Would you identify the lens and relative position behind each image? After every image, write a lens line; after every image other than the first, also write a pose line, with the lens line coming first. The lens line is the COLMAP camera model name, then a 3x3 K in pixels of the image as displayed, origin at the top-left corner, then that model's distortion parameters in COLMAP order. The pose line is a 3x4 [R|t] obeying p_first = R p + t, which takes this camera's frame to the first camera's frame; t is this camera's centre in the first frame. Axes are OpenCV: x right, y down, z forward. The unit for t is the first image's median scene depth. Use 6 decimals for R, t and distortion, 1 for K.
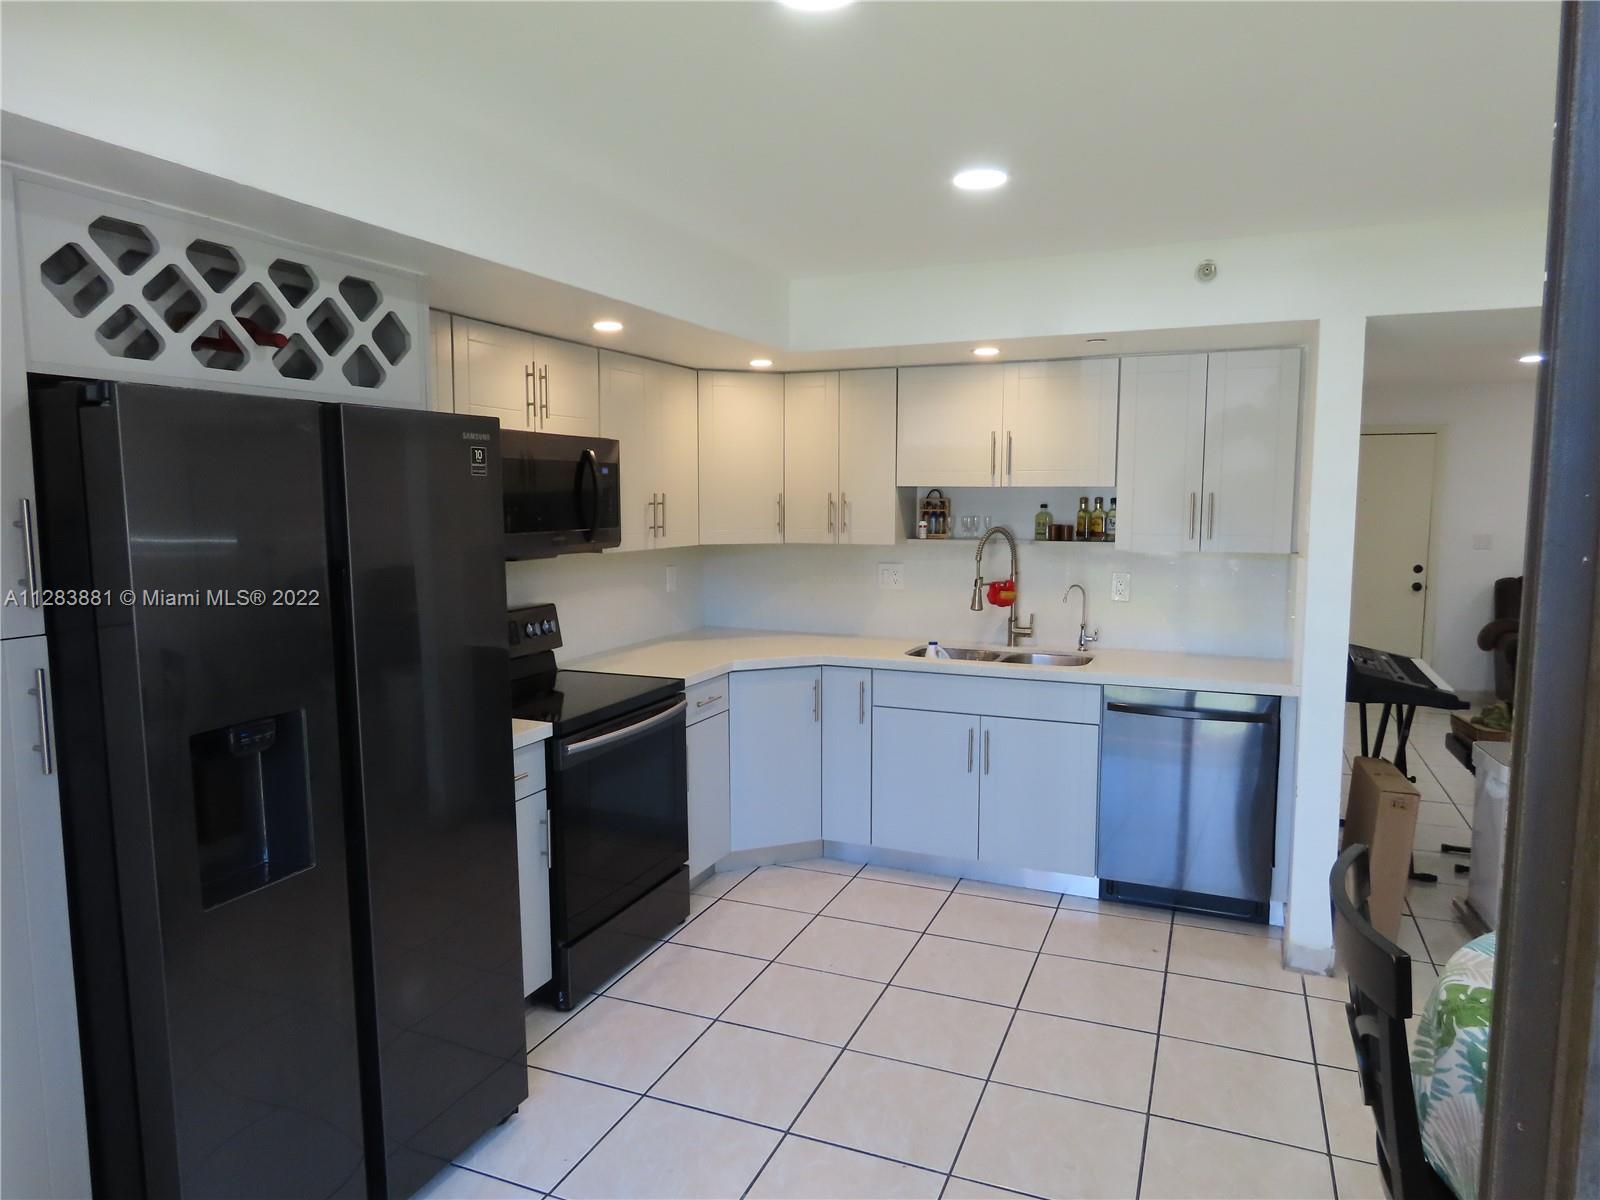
lens RADIAL K [[1007.9, 0, 800.0], [0, 1007.9, 600.0], [0, 0, 1]] dist [-0.012709, 0.003404]
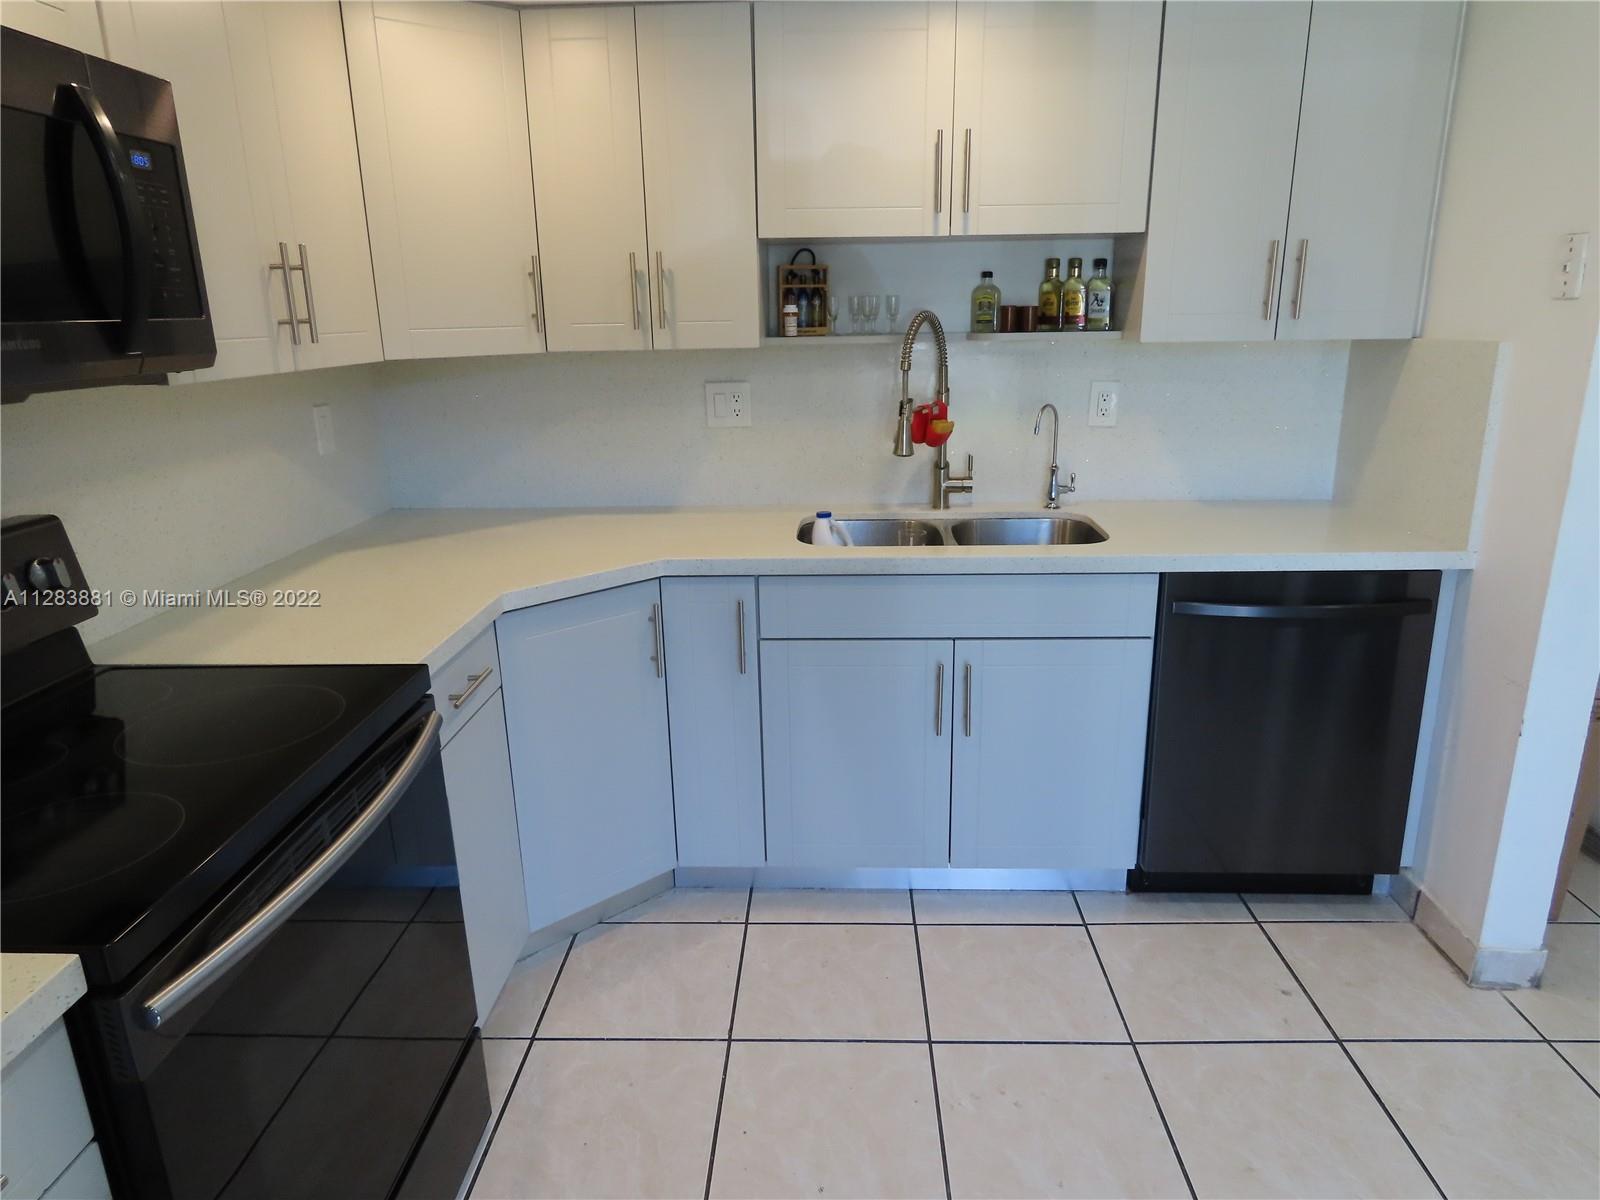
lens RADIAL K [[1006.1, 0, 800.5], [0, 1006.1, 602.8], [0, 0, 1]] dist [-0.015631, -0.001944]
pose [[0.933729, -0.116705, 0.338422, -0.097165], [0.054973, 0.980899, 0.186590, -0.019827], [-0.353734, -0.155621, 0.922309, 0.486401]]
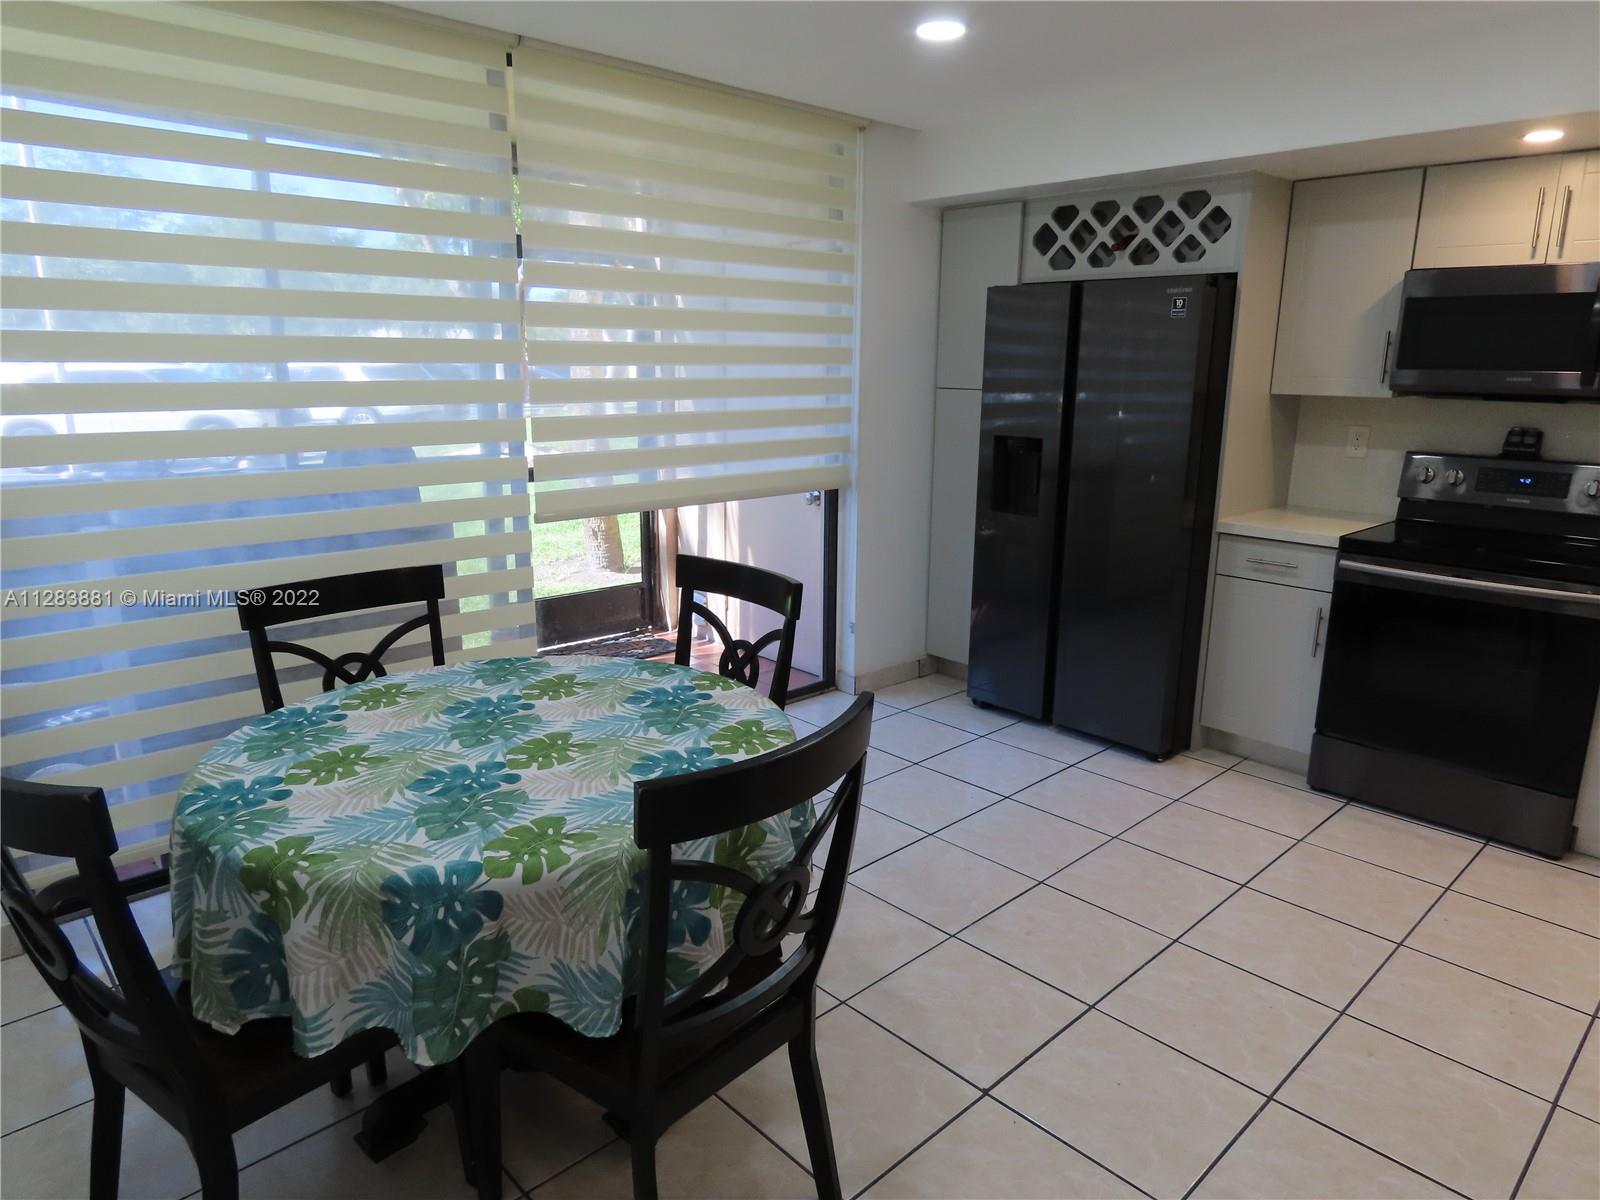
lens RADIAL K [[1006.1, 0, 800.5], [0, 1006.1, 602.8], [0, 0, 1]] dist [-0.015631, -0.001944]
pose [[-0.408687, 0.215058, -0.886975, 0.752754], [-0.100481, 0.955332, 0.277930, -0.043769], [0.907126, 0.202710, -0.368823, 0.646387]]
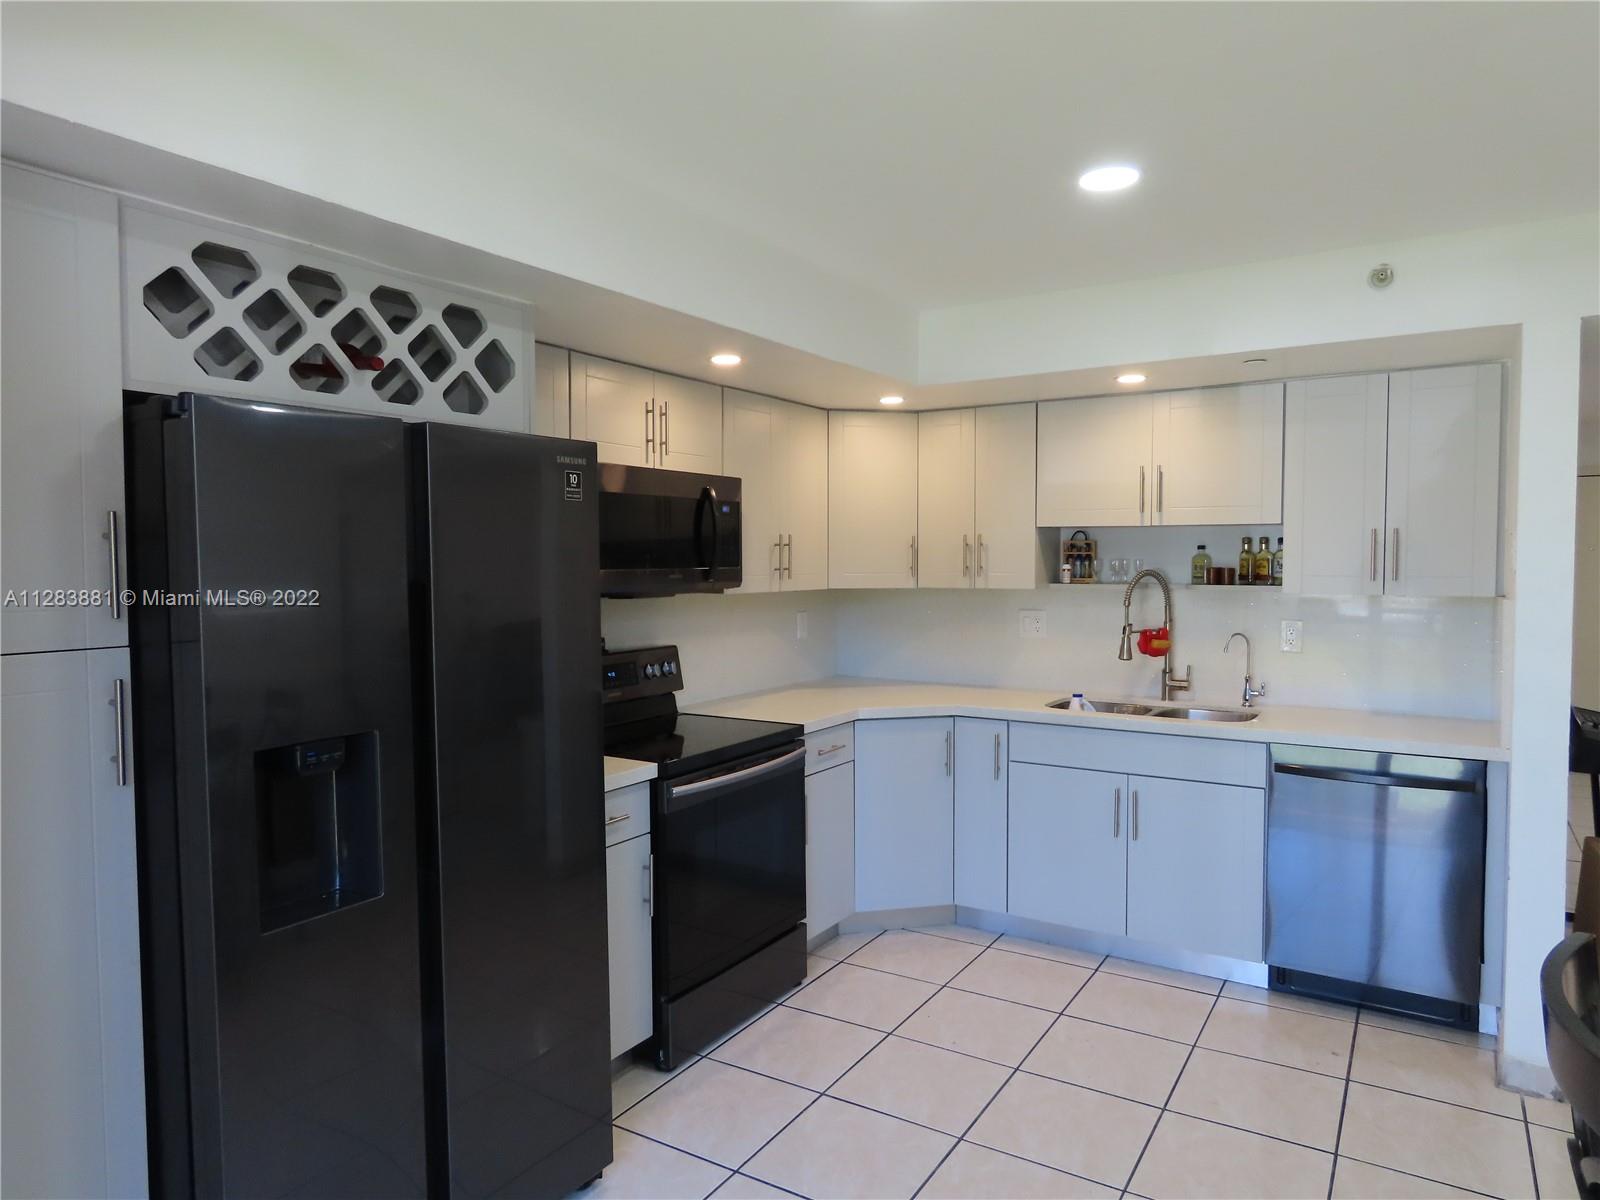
lens RADIAL K [[1007.9, 0, 800.0], [0, 1007.9, 600.0], [0, 0, 1]] dist [-0.012709, 0.003404]
pose [[0.986876, 0.004417, -0.161419, 0.032073], [-0.014382, 0.998058, -0.060612, 0.016441], [0.160838, 0.062138, 0.985023, 0.046172]]
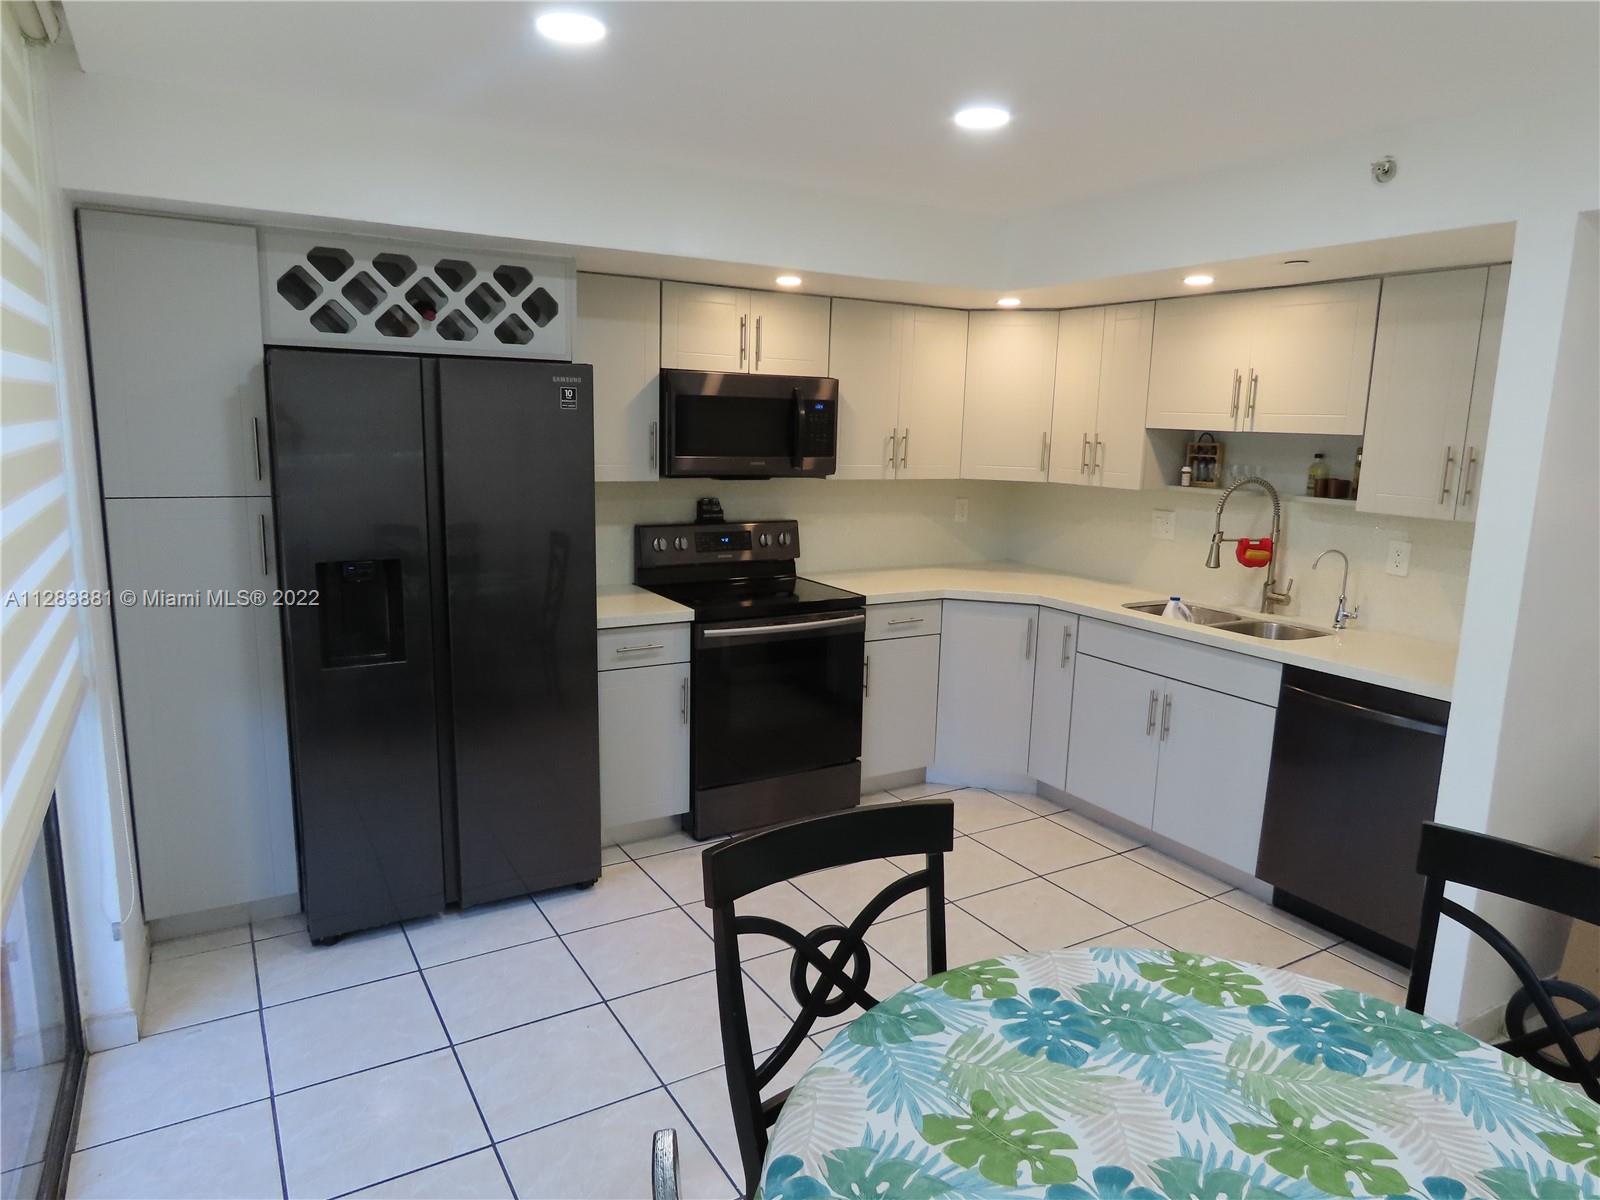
lens RADIAL K [[1007.9, 0, 800.0], [0, 1007.9, 600.0], [0, 0, 1]] dist [-0.012709, 0.003404]
pose [[0.807183, 0.125722, -0.576758, 0.425122], [-0.088309, 0.991780, 0.092600, -0.012718], [0.583659, -0.023812, 0.811650, 0.046587]]
